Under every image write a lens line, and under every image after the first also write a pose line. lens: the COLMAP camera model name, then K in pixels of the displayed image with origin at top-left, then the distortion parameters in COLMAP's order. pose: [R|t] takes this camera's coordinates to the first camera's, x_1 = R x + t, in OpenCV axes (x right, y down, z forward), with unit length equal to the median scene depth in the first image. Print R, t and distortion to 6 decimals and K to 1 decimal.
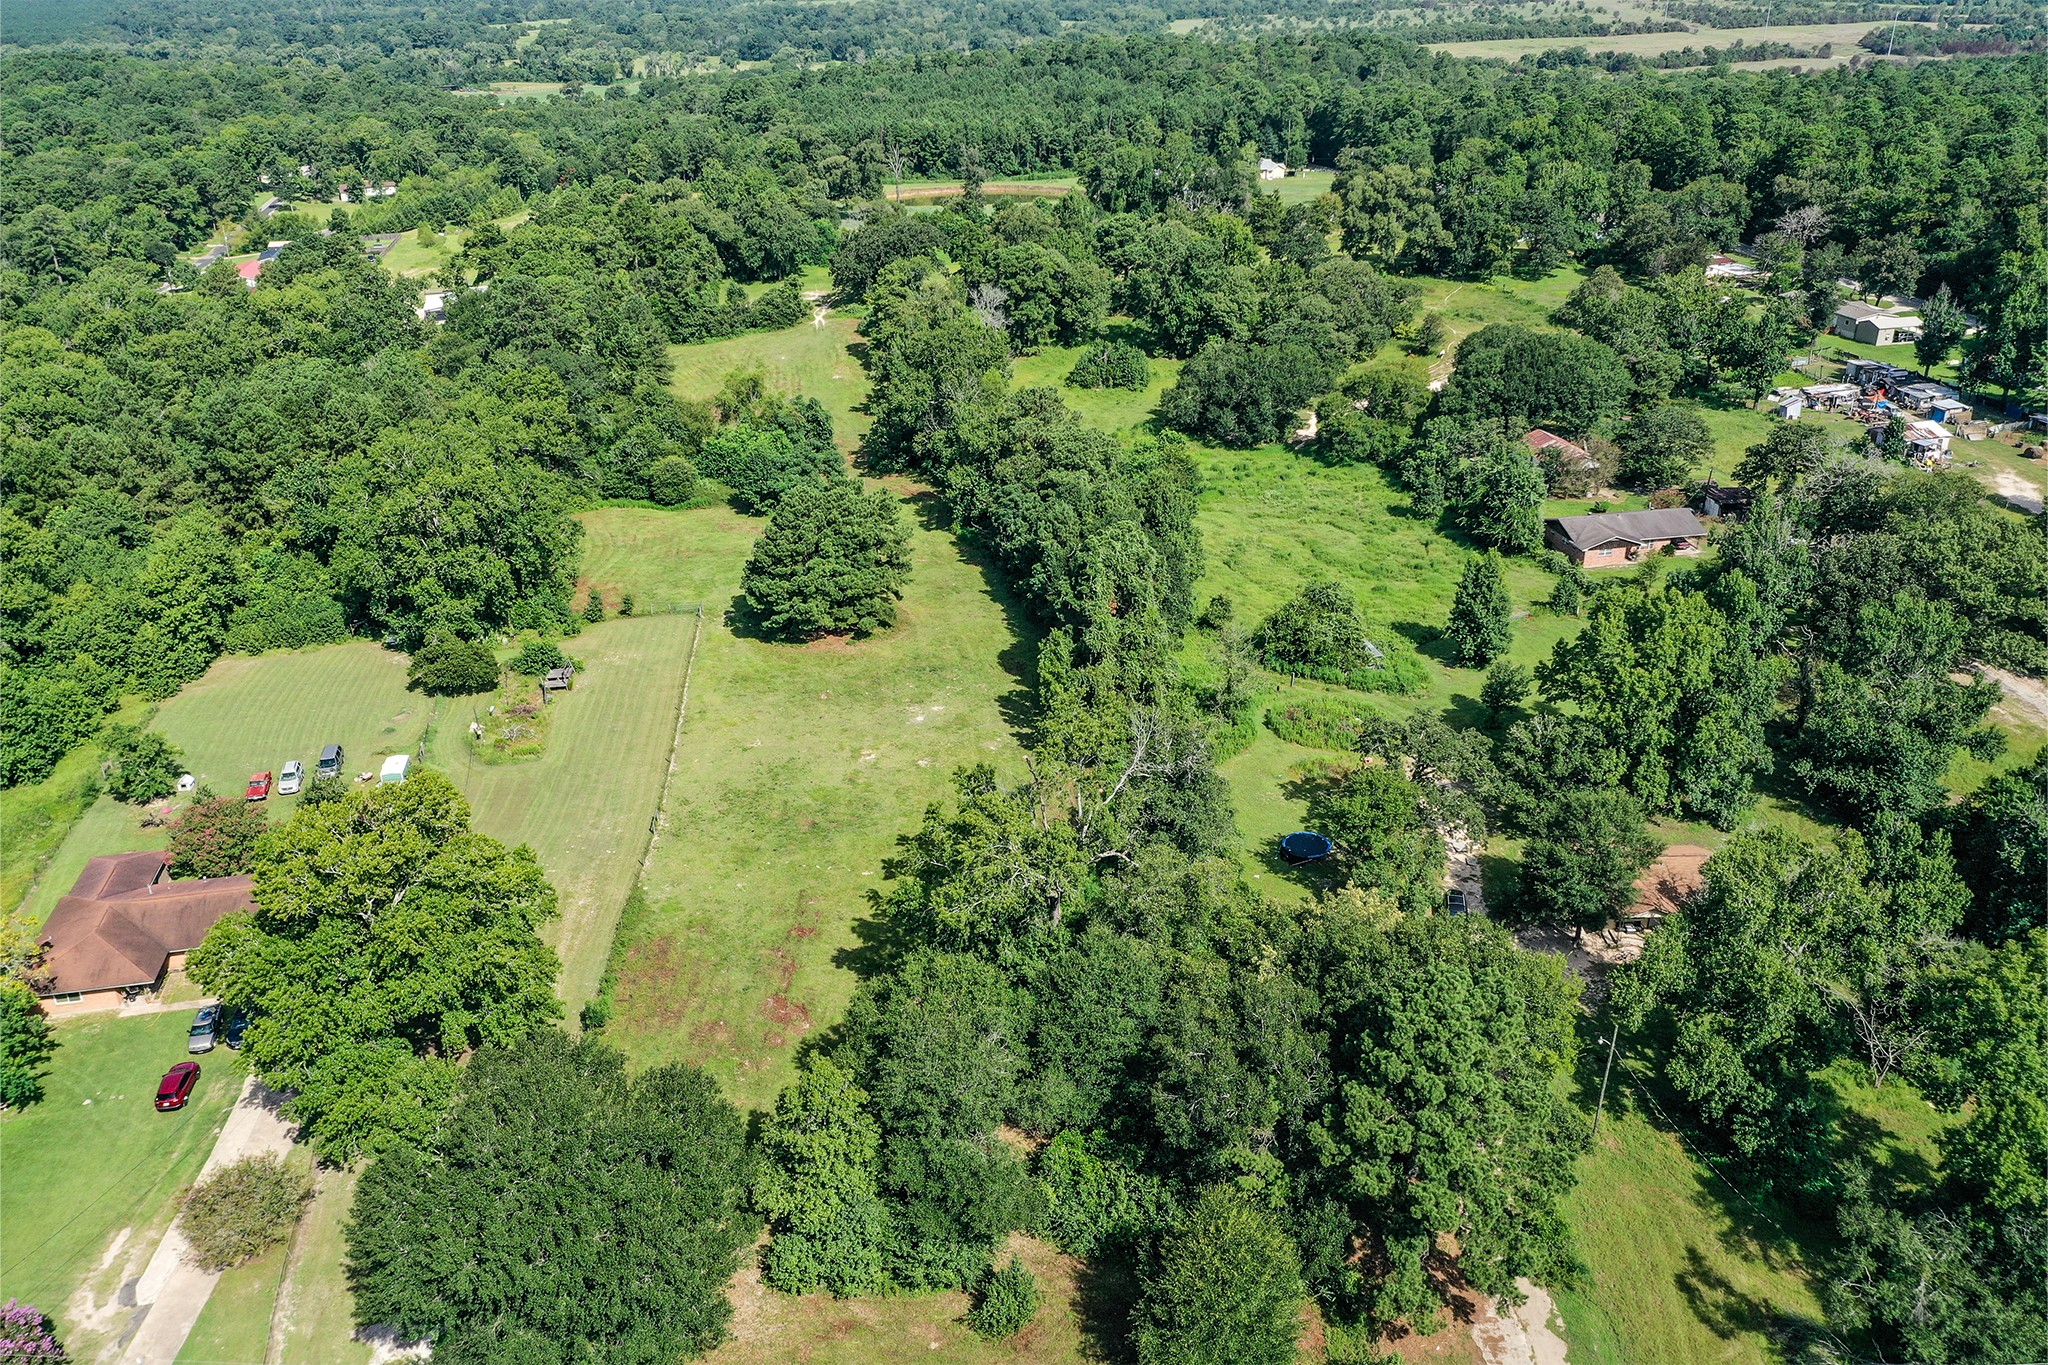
lens RADIAL K [[1626.0, 0, 1024.1], [0, 1626.0, 680.7], [0, 0, 1]] dist [0.015657, 0.015137]
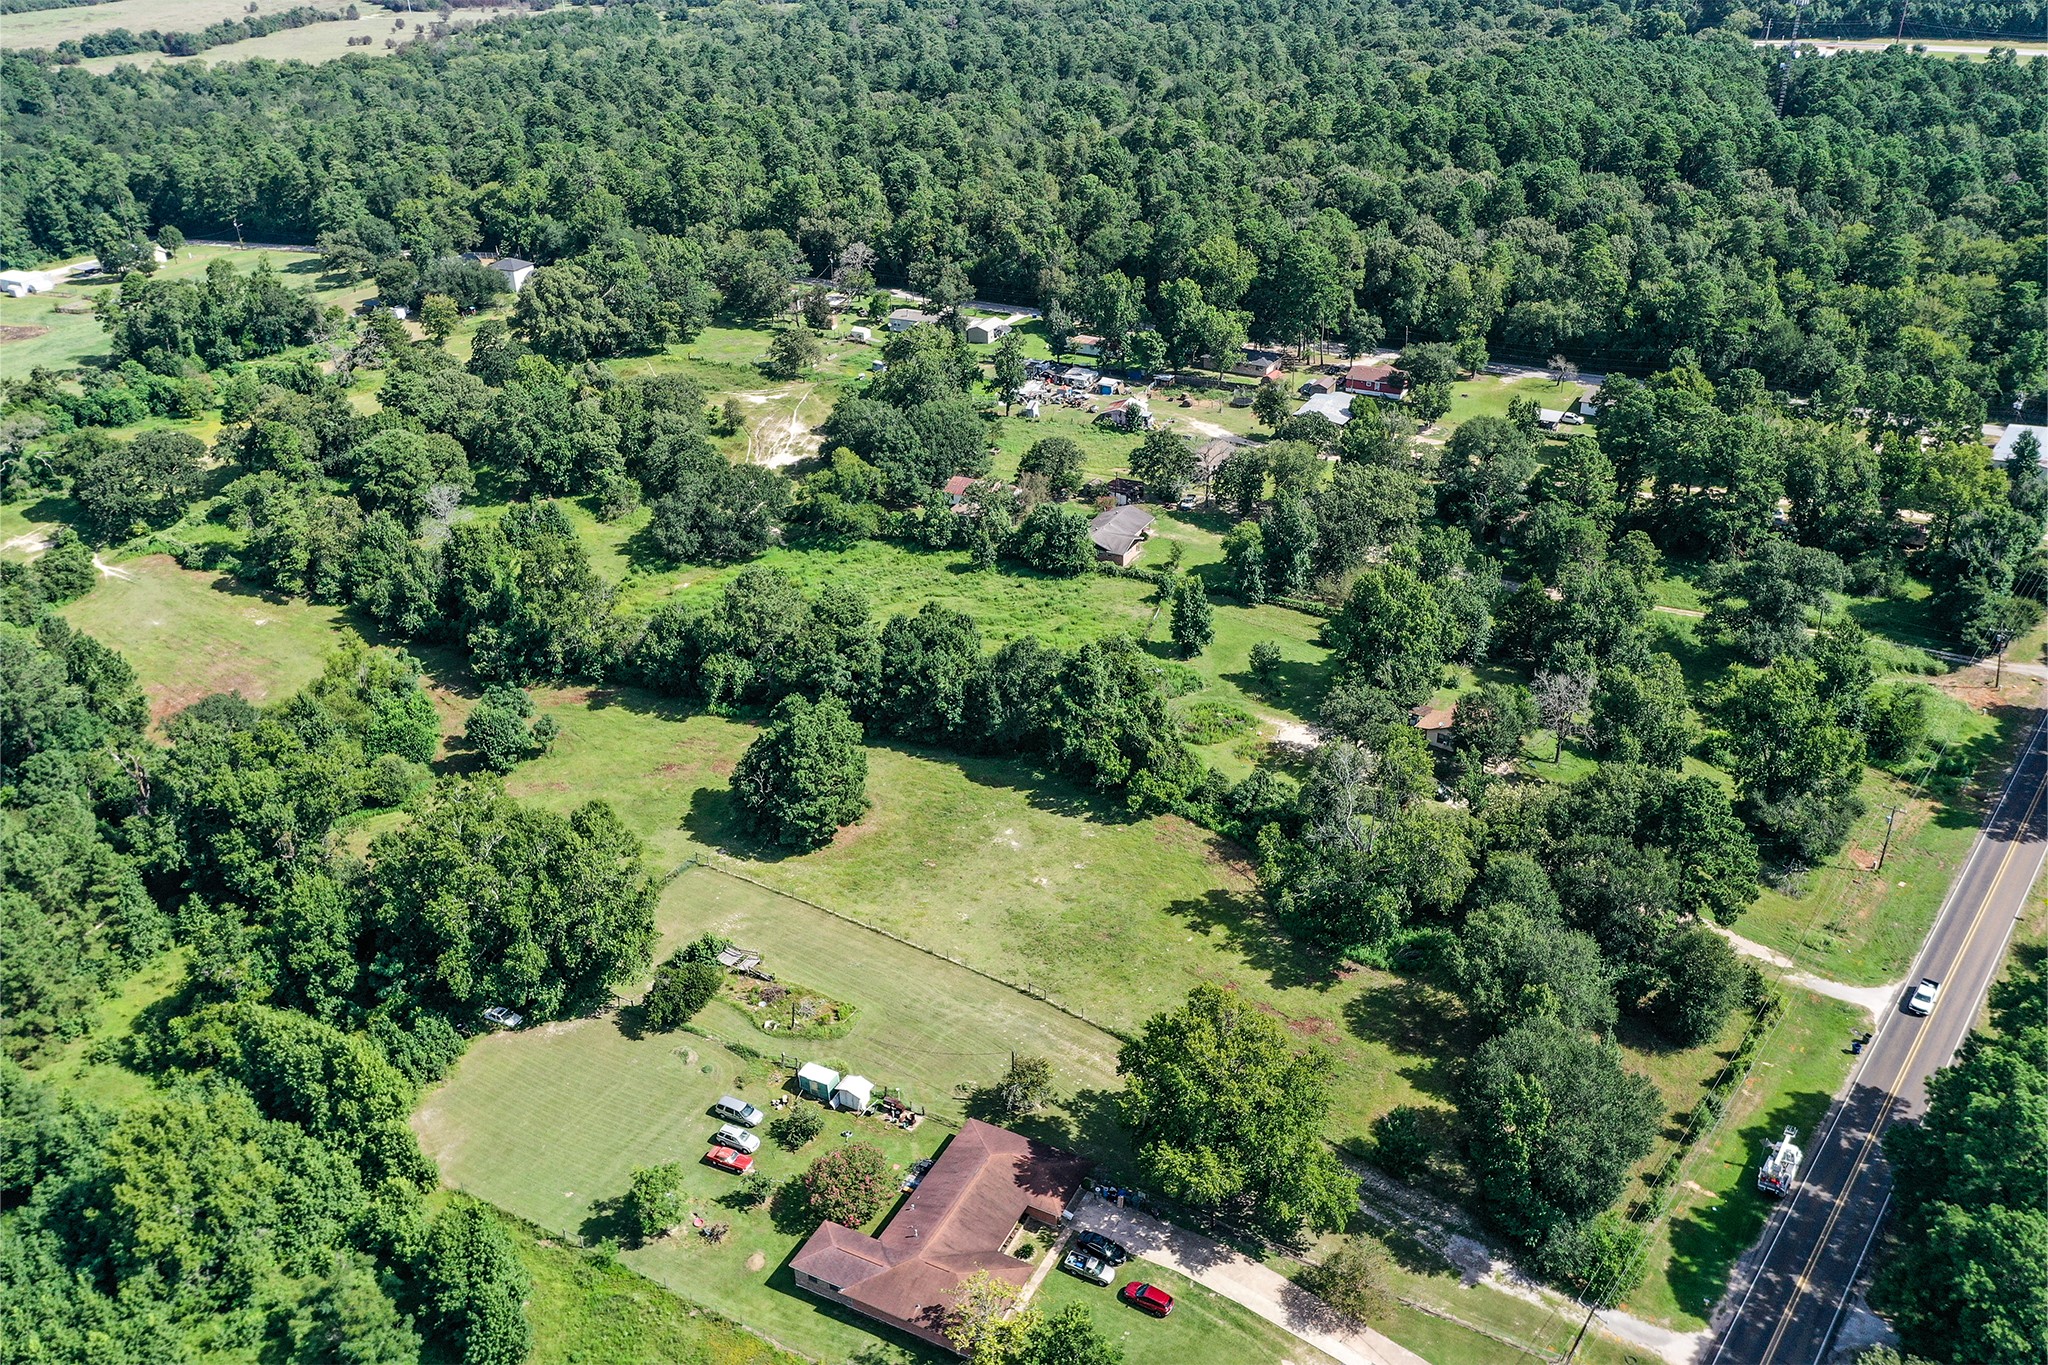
lens RADIAL K [[1626.0, 0, 1021.3], [0, 1626.0, 685.1], [0, 0, 1]] dist [0.015657, 0.015137]
pose [[0.634189, -0.367979, 0.679997, -0.772682], [0.335650, 0.923317, 0.186613, -0.287028], [-0.696523, 0.109893, 0.709070, 0.062190]]
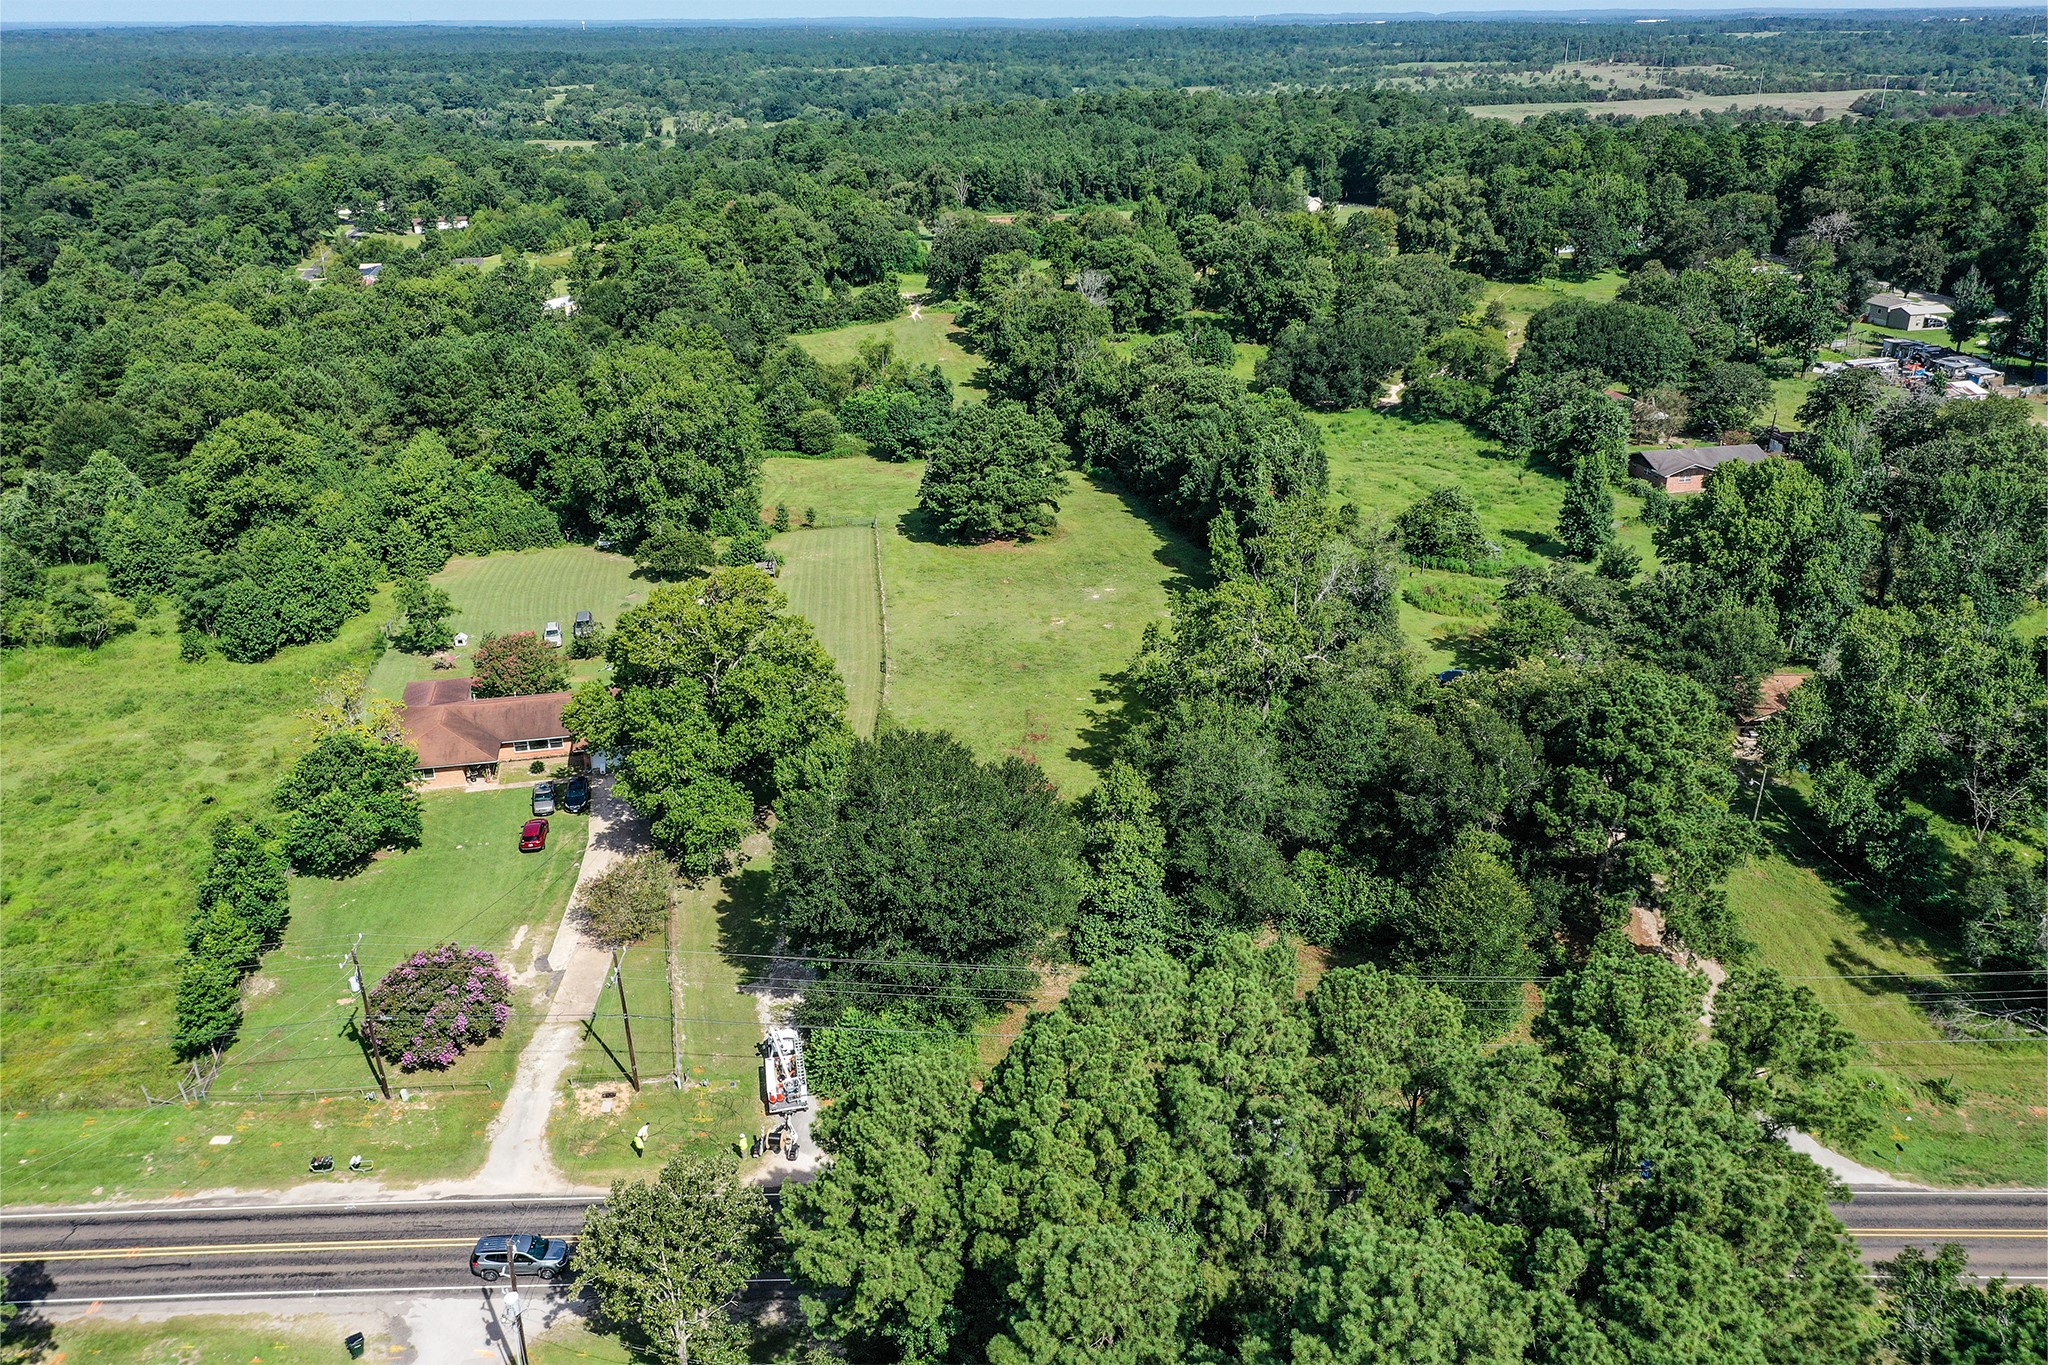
lens RADIAL K [[1626.0, 0, 1024.0], [0, 1626.0, 686.3], [0, 0, 1]] dist [0.015657, 0.015137]
pose [[0.999991, 0.002189, 0.003753, -0.102424], [-0.002045, 0.999280, -0.037878, 0.111430], [-0.003834, 0.037870, 0.999275, -0.106813]]
